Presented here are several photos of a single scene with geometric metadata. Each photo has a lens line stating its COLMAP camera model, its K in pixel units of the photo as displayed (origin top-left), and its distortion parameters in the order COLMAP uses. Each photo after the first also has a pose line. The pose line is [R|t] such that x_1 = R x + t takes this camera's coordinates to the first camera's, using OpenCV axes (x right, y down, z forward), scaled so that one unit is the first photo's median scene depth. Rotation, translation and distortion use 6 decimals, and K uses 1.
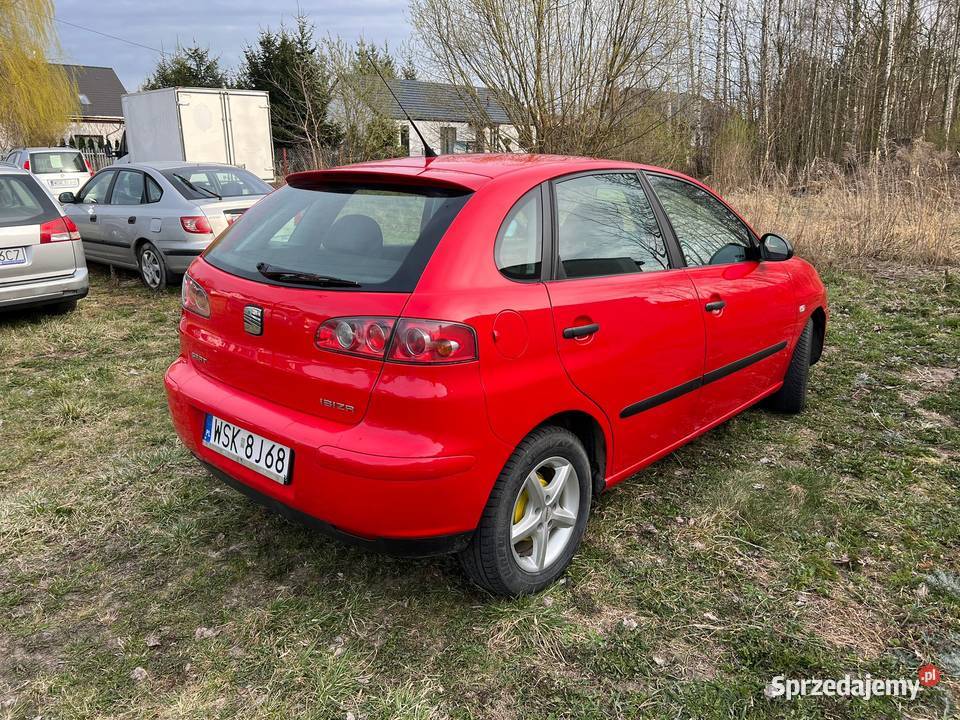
lens RADIAL K [[718.3, 0, 475.9], [0, 718.3, 366.6], [0, 0, 1]] dist [0.045232, -0.048883]
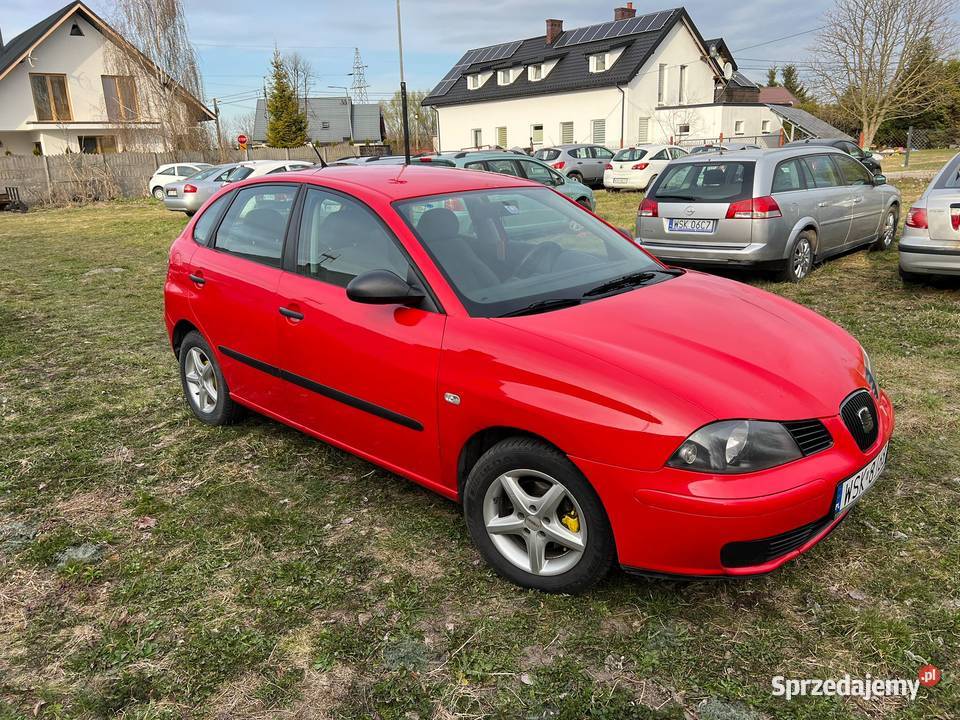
lens RADIAL K [[718.3, 0, 475.9], [0, 718.3, 366.6], [0, 0, 1]] dist [0.045232, -0.048883]
pose [[-0.043202, 0.287894, -0.956687, 1.271326], [-0.242495, 0.925924, 0.289587, -0.360216], [0.969190, 0.244503, 0.029811, 1.166625]]
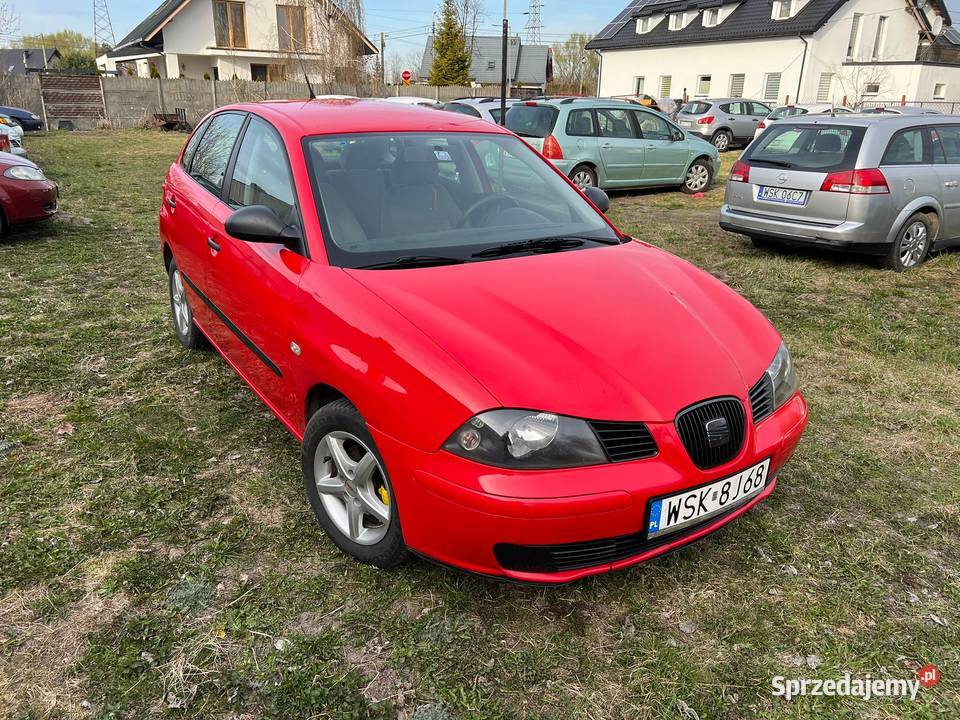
lens RADIAL K [[718.3, 0, 475.9], [0, 718.3, 366.6], [0, 0, 1]] dist [0.045232, -0.048883]
pose [[-0.263828, 0.331993, -0.905635, 1.170969], [-0.287424, 0.869189, 0.402365, -0.436084], [0.920751, 0.366456, -0.133893, 1.457082]]
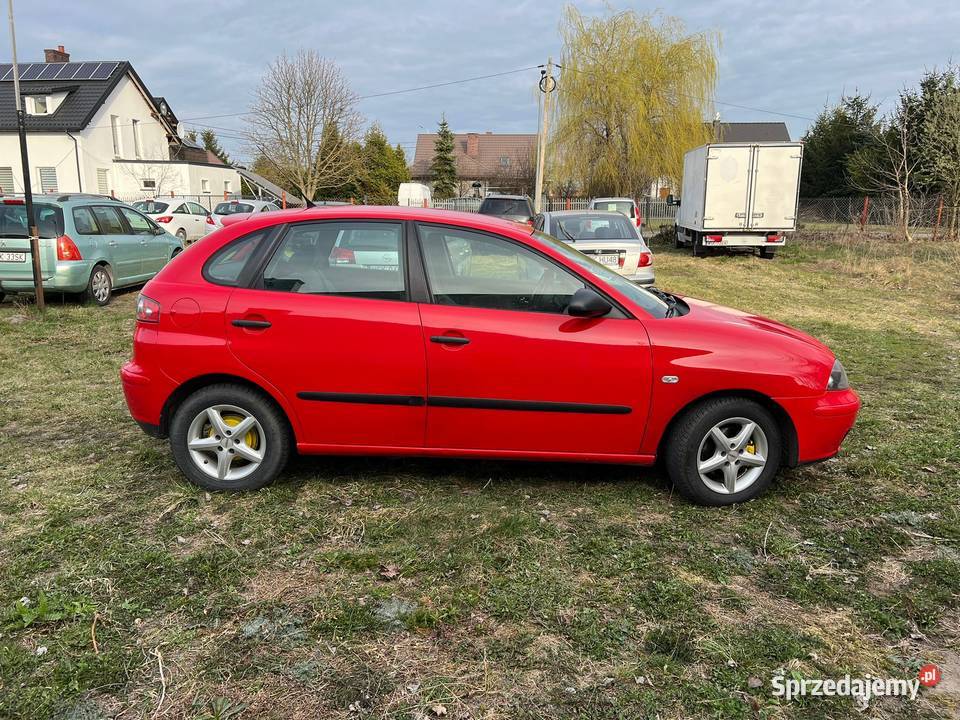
lens RADIAL K [[718.3, 0, 475.9], [0, 718.3, 366.6], [0, 0, 1]] dist [0.045232, -0.048883]
pose [[0.649084, 0.175851, -0.740113, 1.119656], [-0.221313, 0.974484, 0.037445, -0.088431], [0.727812, 0.139492, 0.671440, 0.256497]]
